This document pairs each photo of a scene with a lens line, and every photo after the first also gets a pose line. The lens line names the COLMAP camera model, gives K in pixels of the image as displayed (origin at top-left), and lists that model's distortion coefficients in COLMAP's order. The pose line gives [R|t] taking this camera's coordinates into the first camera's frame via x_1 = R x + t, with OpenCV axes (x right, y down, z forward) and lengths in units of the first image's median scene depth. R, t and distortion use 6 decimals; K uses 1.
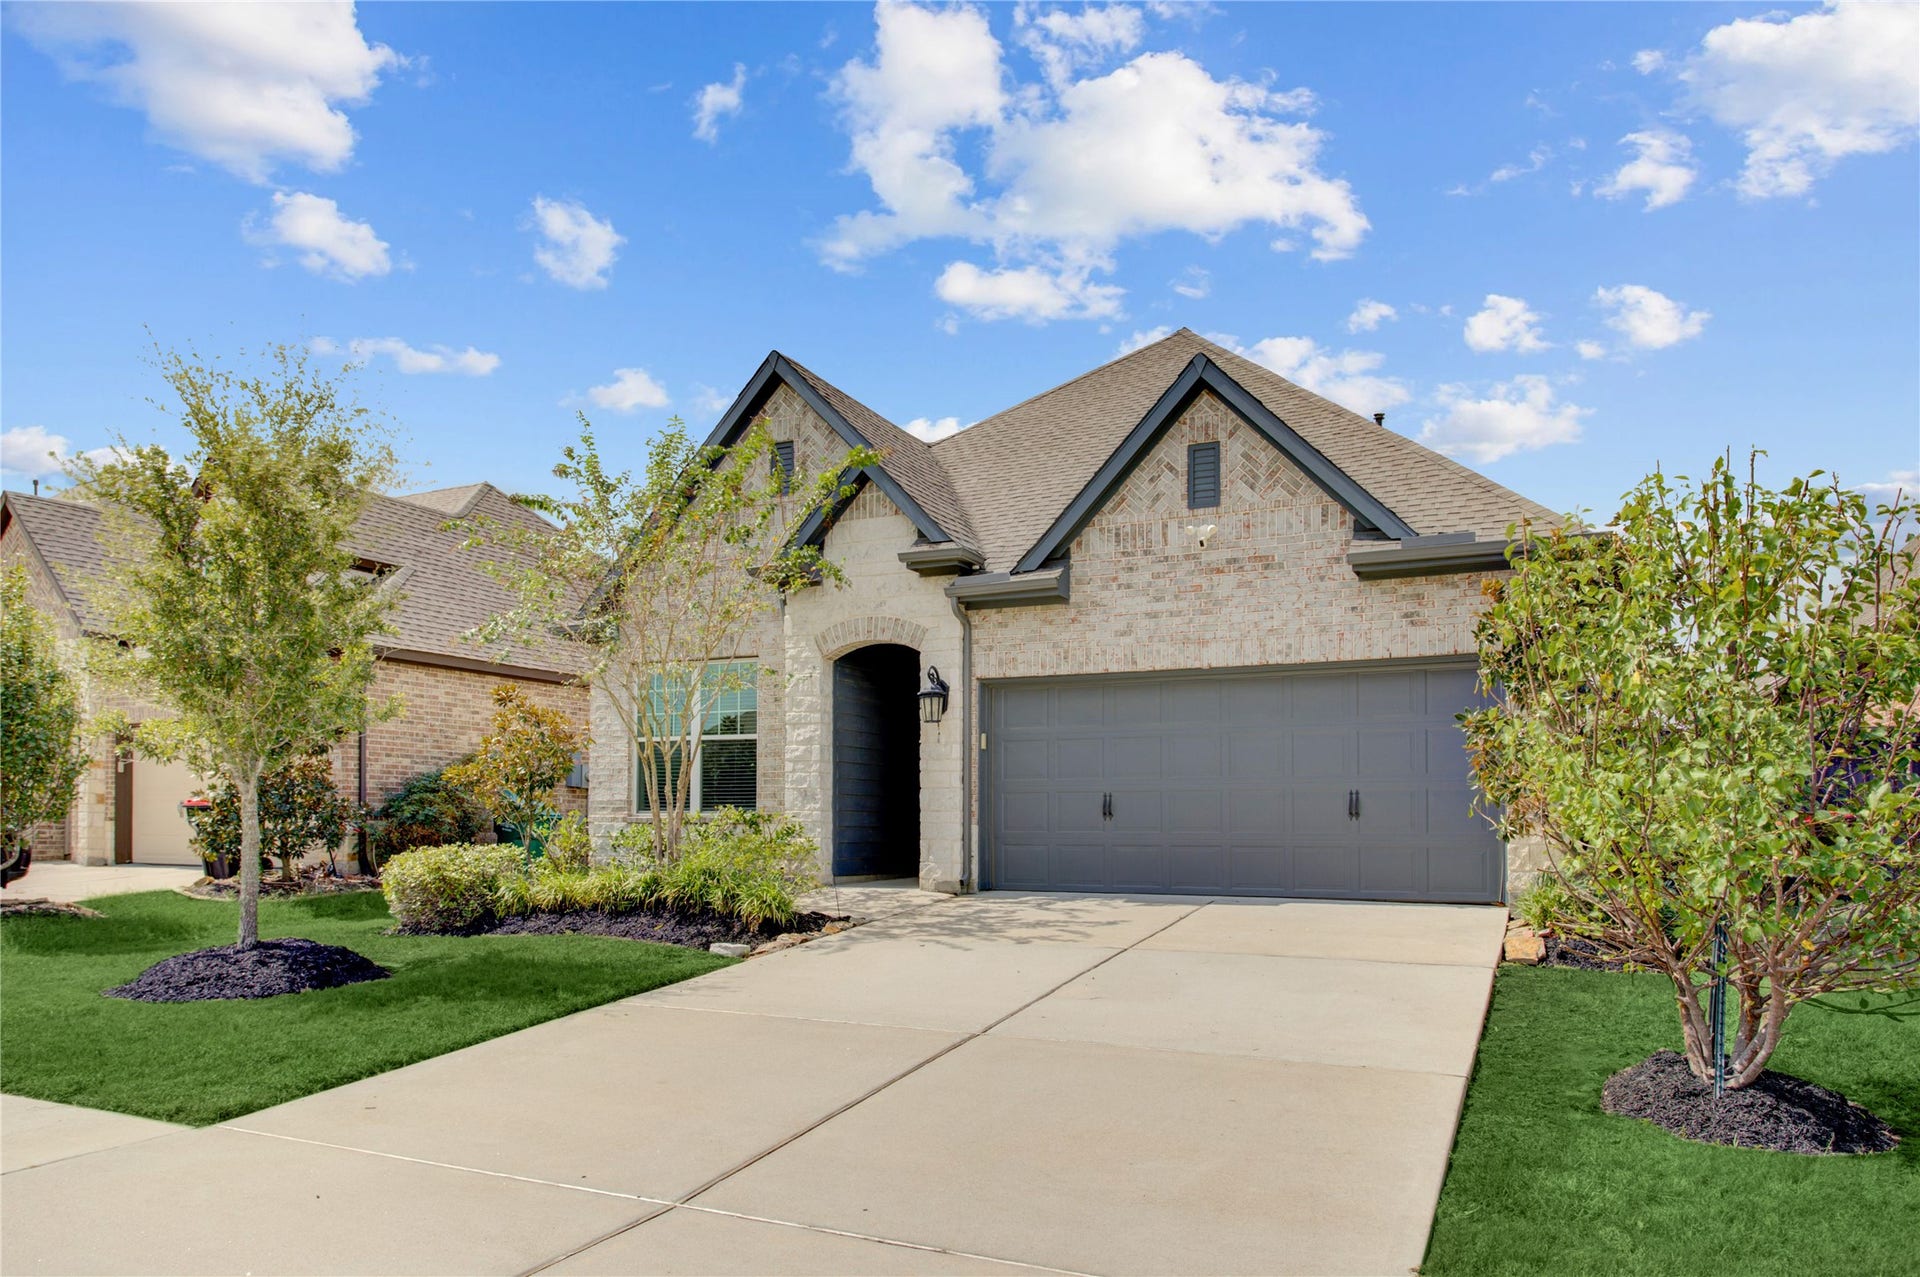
lens RADIAL K [[1721.8, 0, 960.0], [0, 1721.8, 638.5], [0, 0, 1]] dist [0.001160, -0.003864]
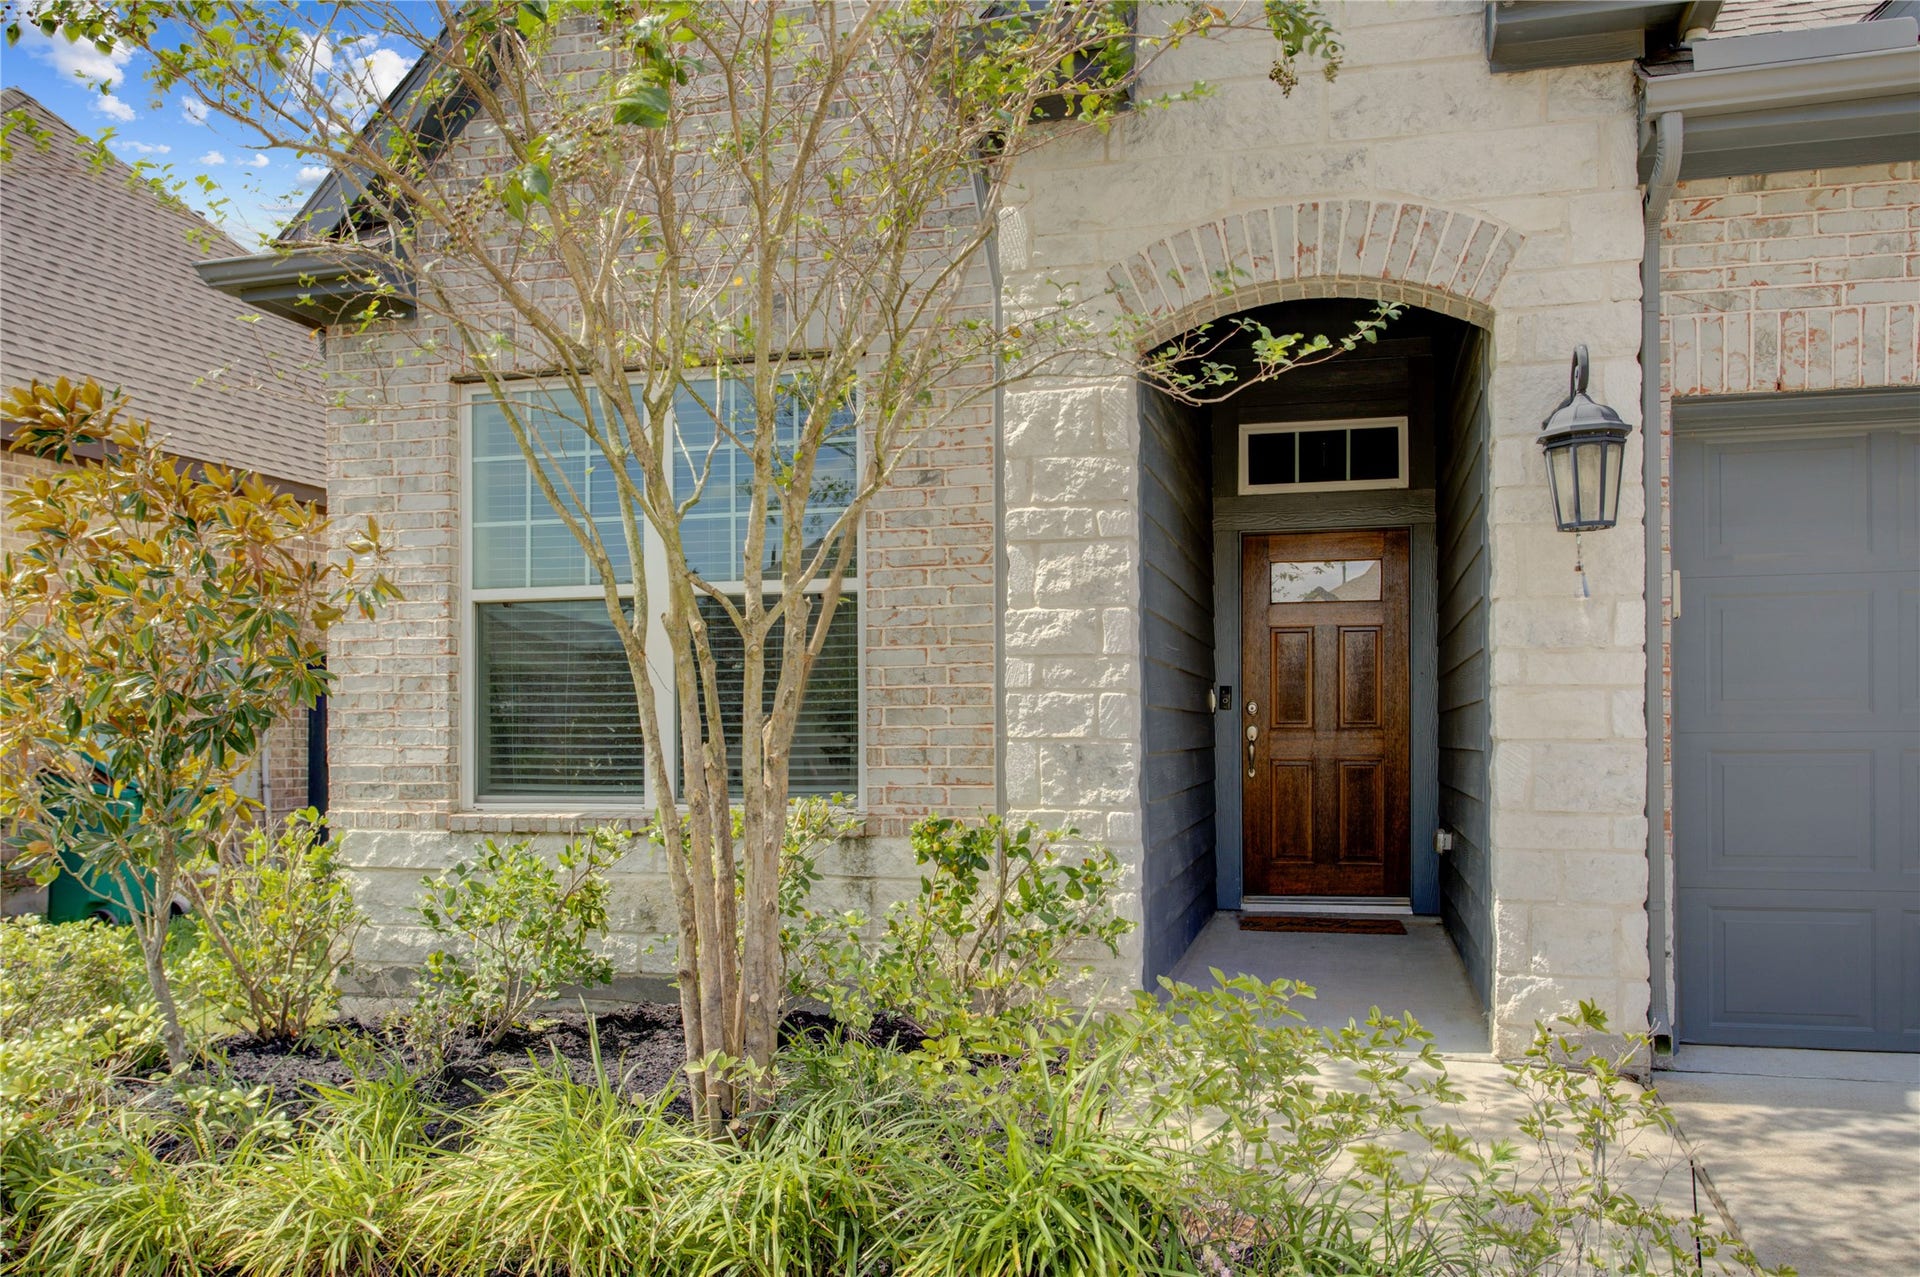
lens RADIAL K [[1721.8, 0, 960.0], [0, 1721.8, 638.5], [0, 0, 1]] dist [0.001160, -0.003864]
pose [[0.976041, 0.002100, 0.217575, -0.183092], [-0.015407, 0.998110, 0.059483, 0.049444], [-0.217039, -0.061410, 0.974230, 0.694660]]
